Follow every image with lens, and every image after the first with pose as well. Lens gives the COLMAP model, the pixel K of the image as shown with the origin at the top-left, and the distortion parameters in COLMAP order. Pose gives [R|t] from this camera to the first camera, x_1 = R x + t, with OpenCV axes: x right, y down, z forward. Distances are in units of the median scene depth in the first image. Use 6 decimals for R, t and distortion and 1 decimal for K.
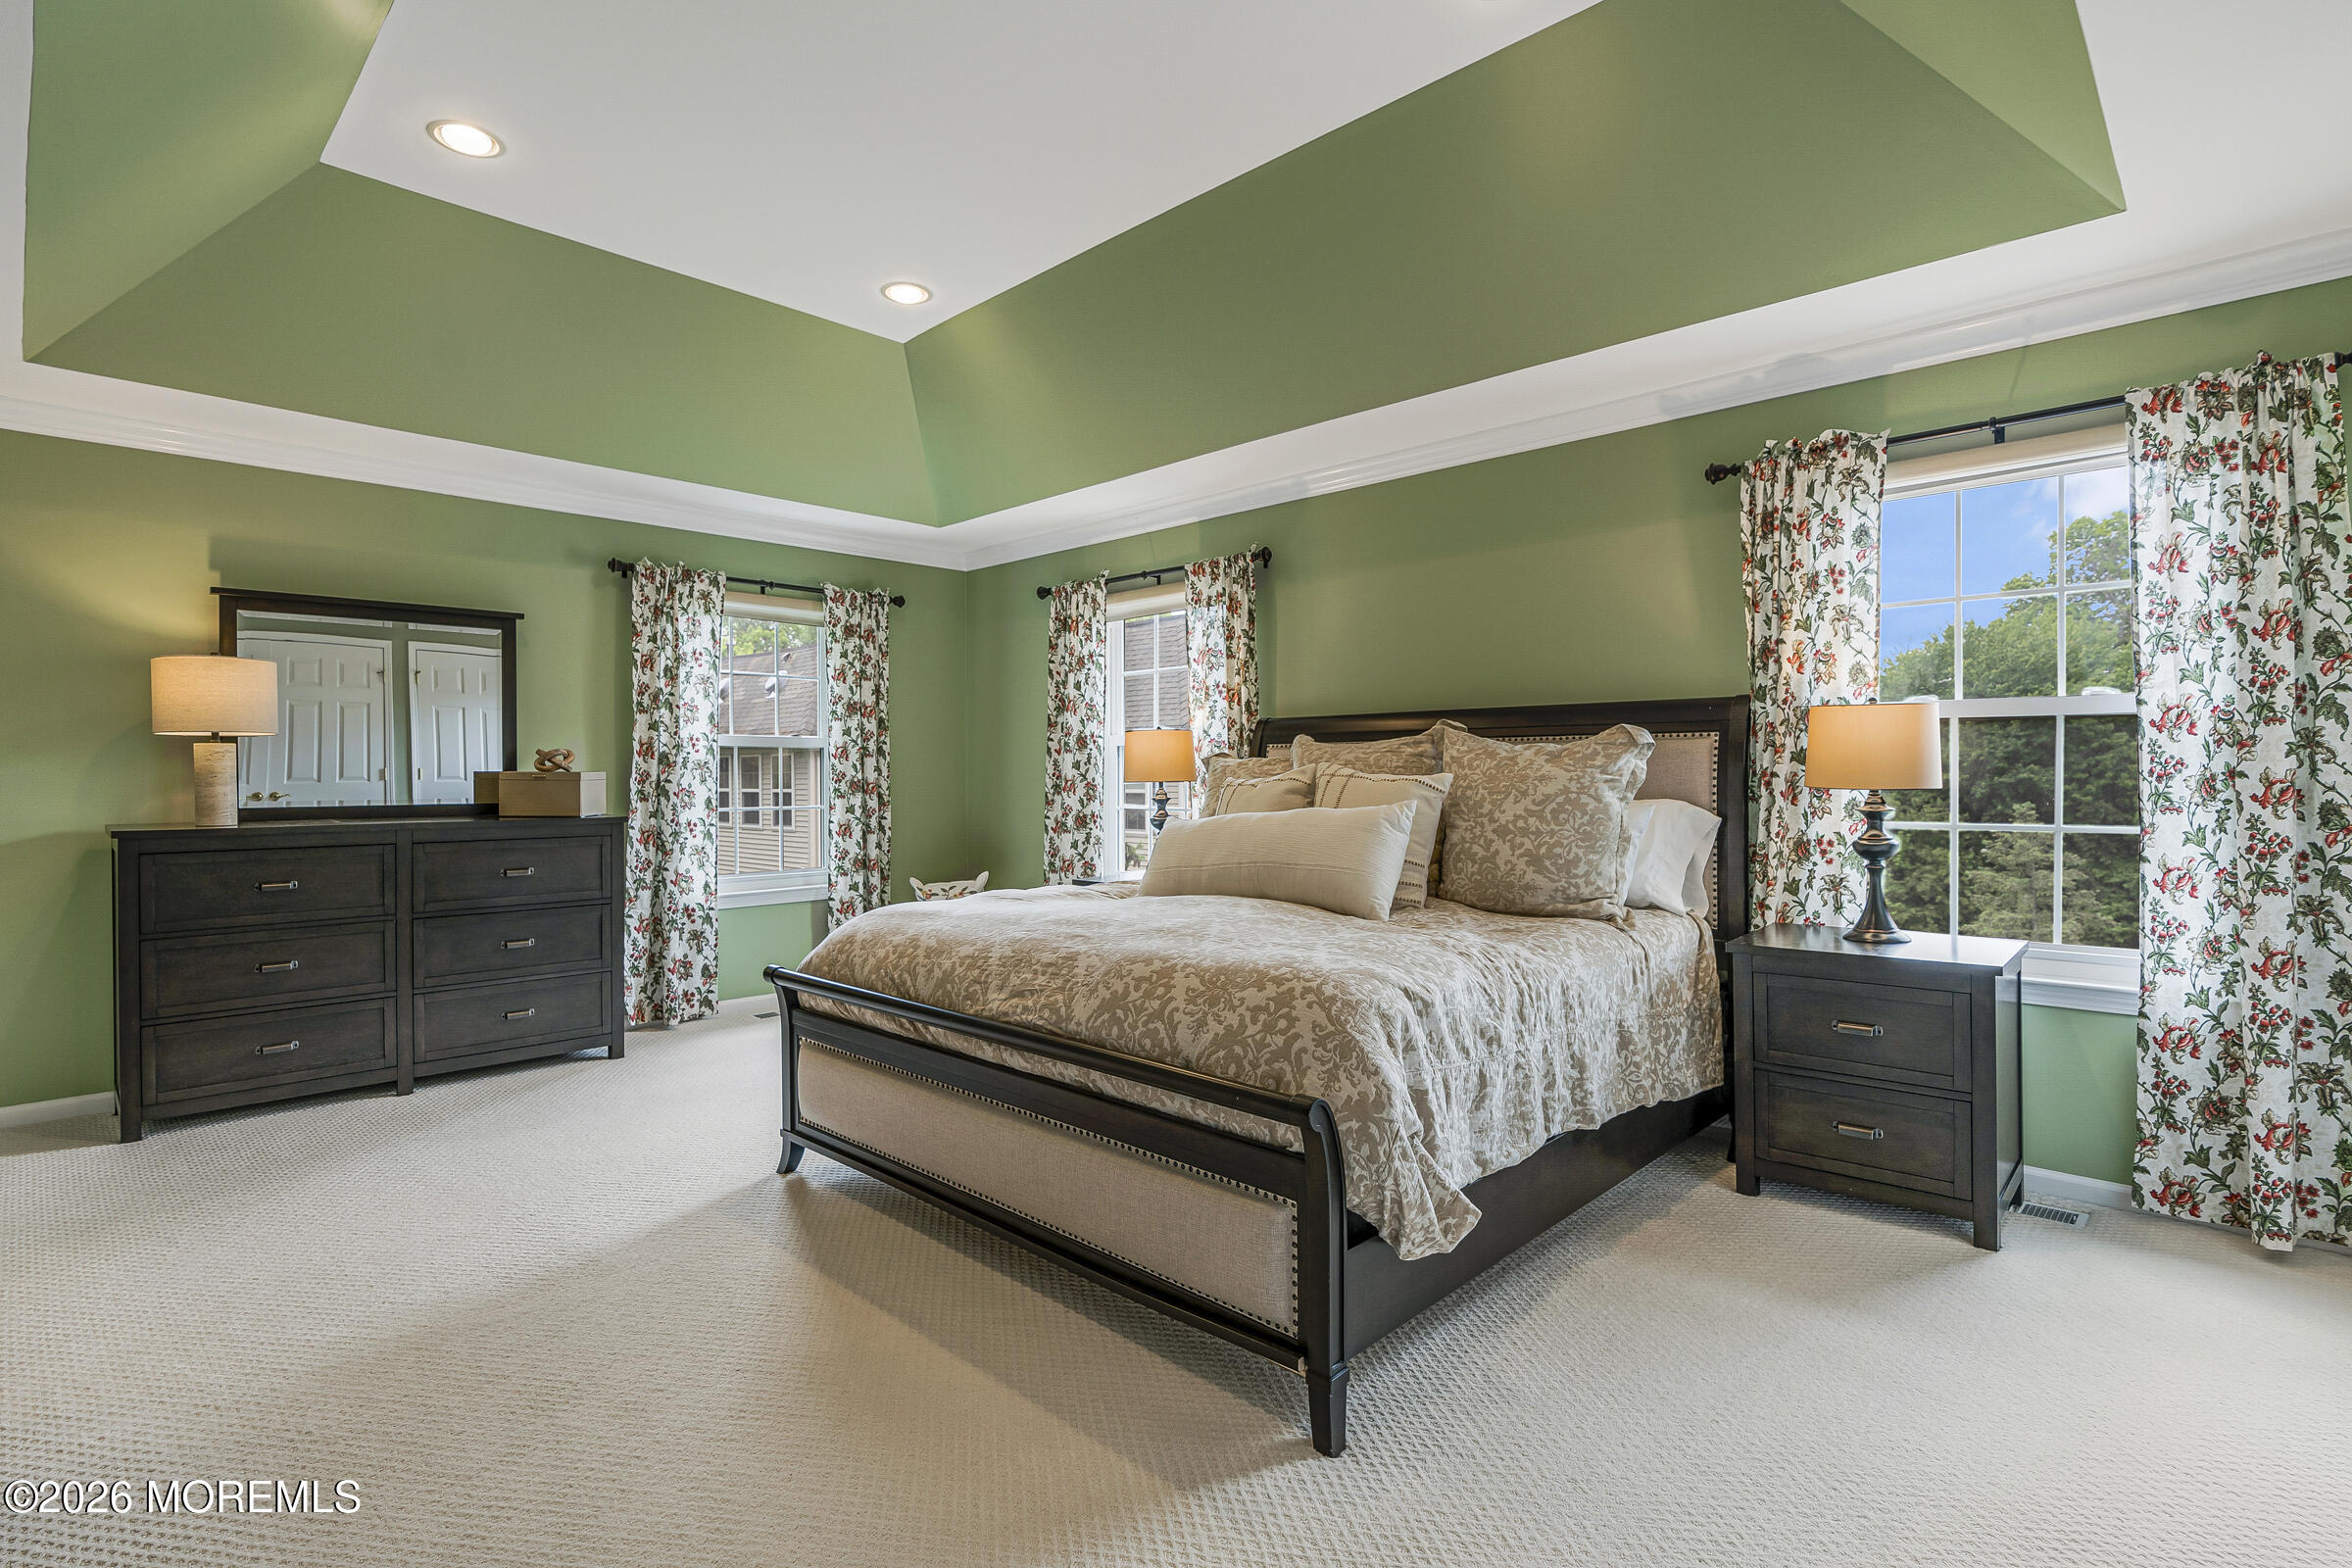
lens RADIAL K [[1095.2, 0, 1185.9], [0, 1095.2, 786.1], [0, 0, 1]] dist [-0.009787, 0.002921]
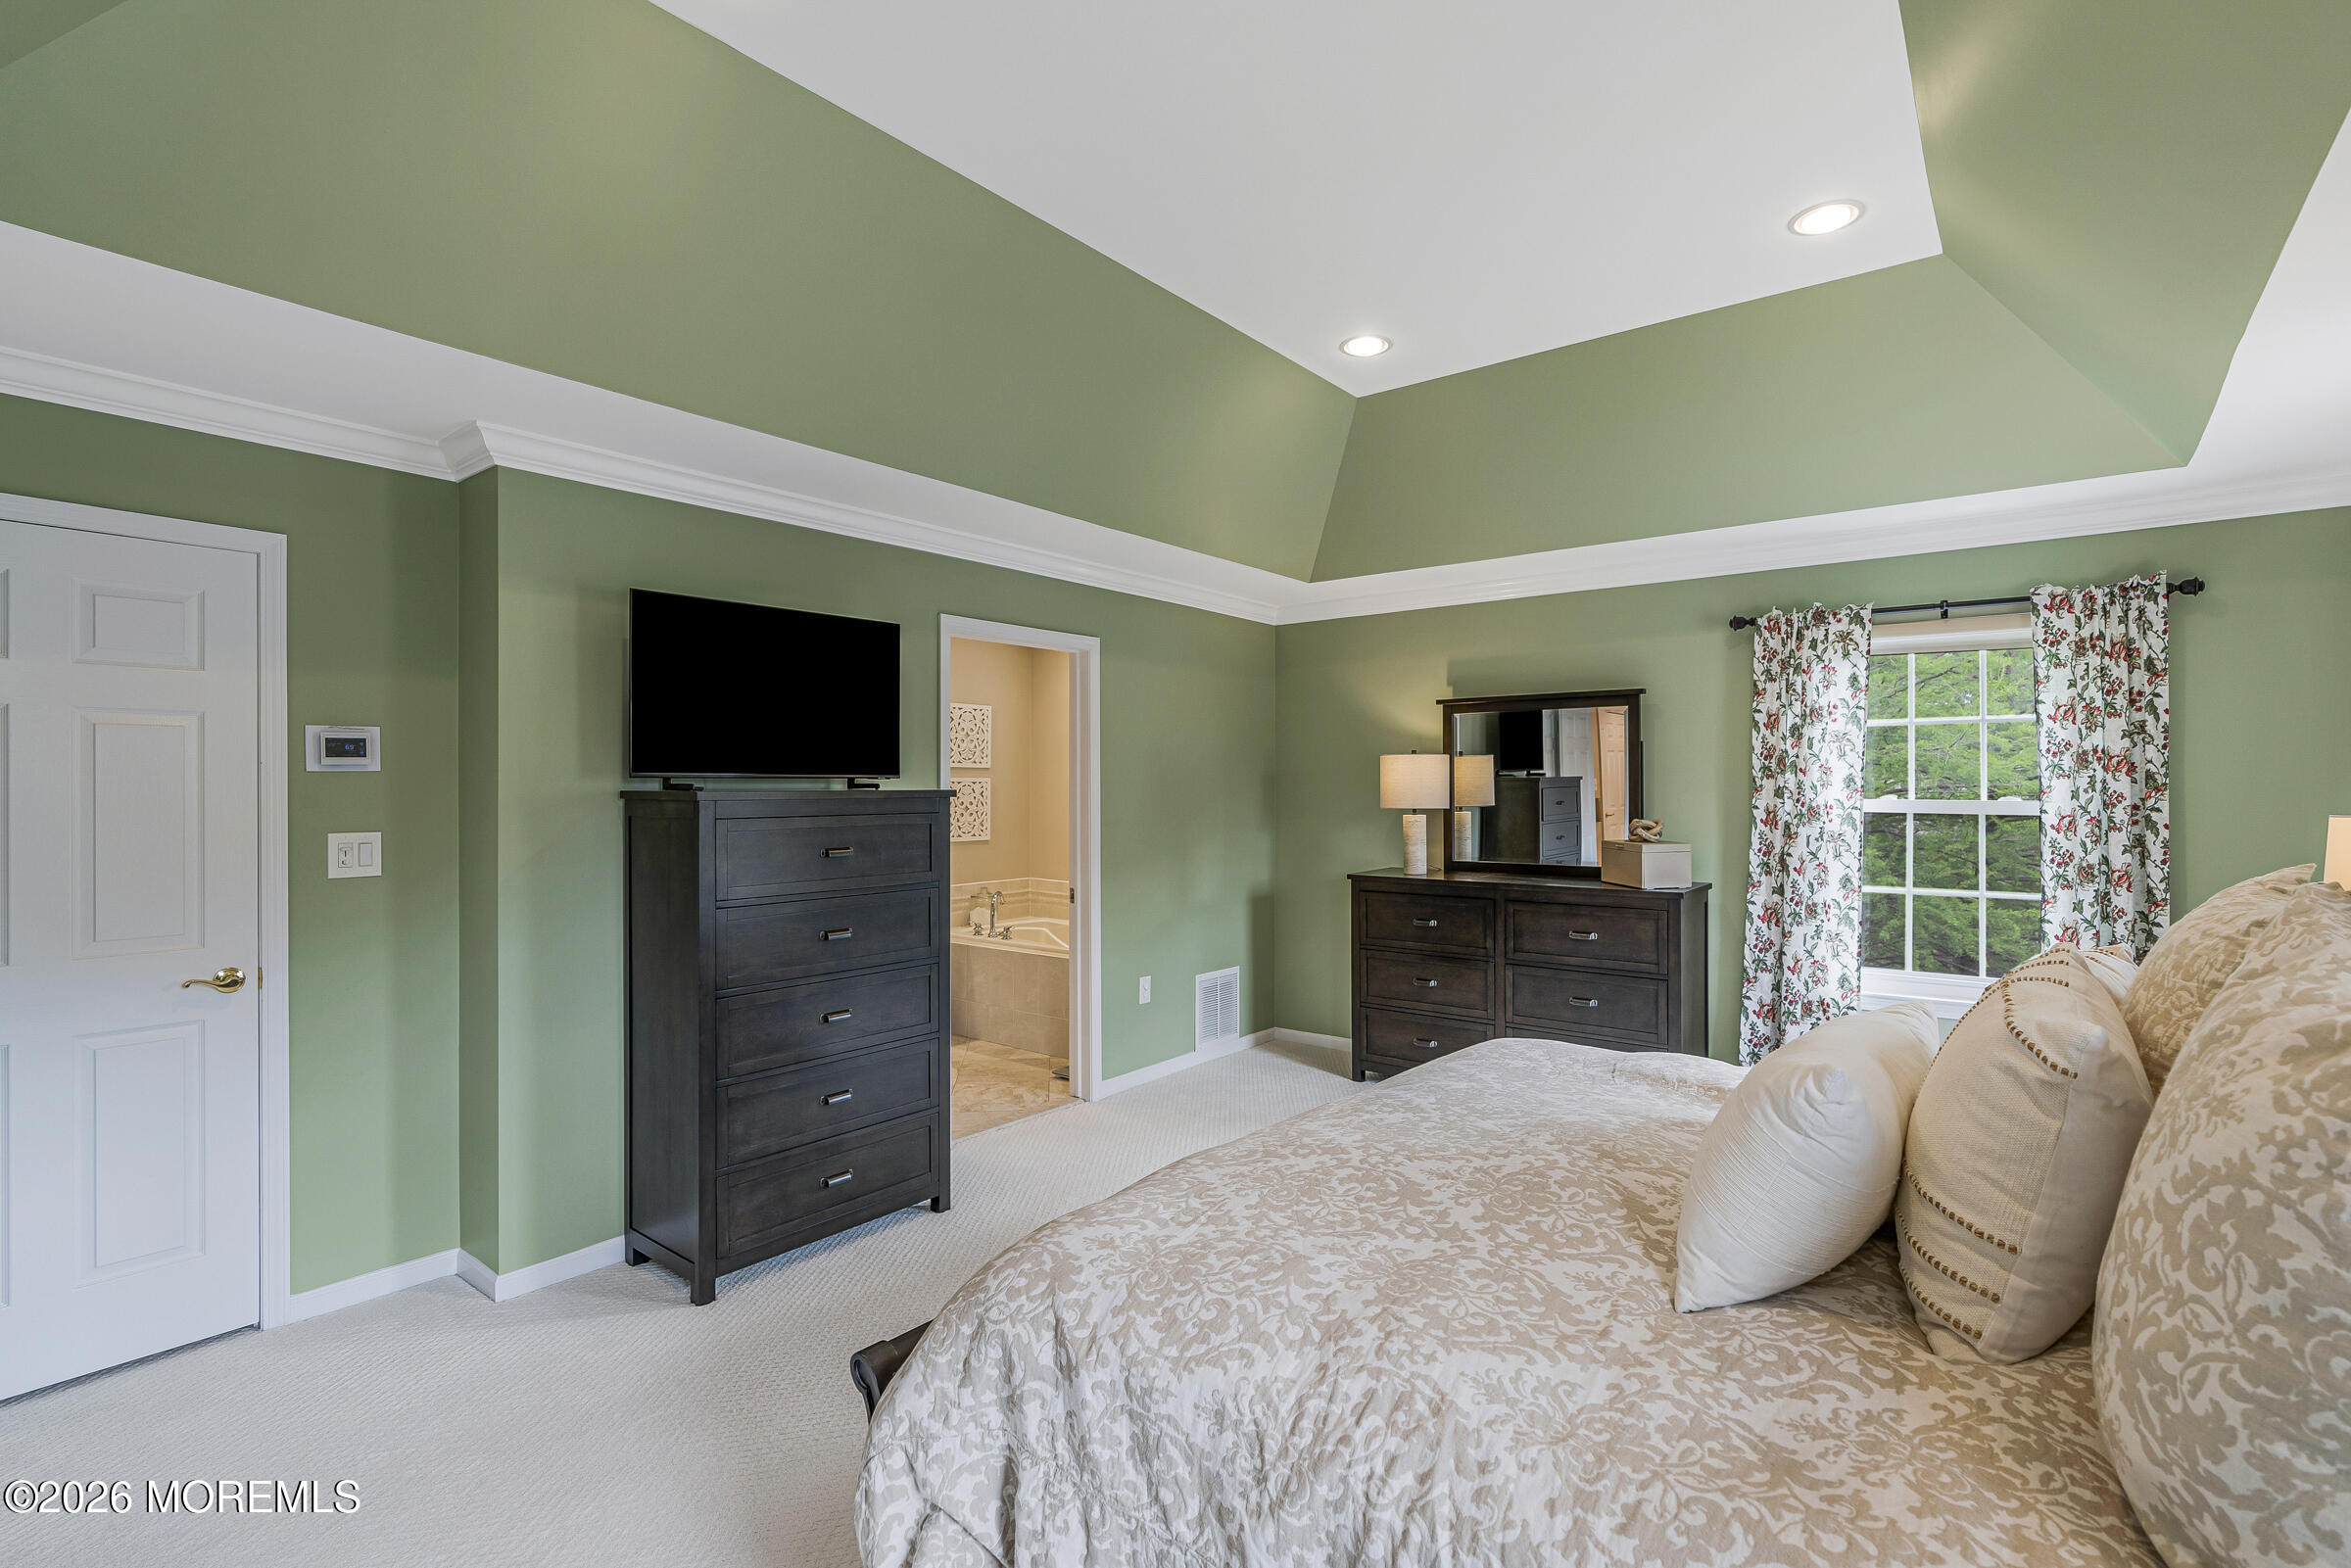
lens RADIAL K [[1094.6, 0, 1184.5], [0, 1094.6, 789.1], [0, 0, 1]] dist [-0.009787, 0.002921]
pose [[0.114800, 0.004190, -0.993380, 0.351810], [-0.010533, 0.999940, 0.003000, -0.055310], [0.993333, 0.010118, 0.114838, 0.409908]]
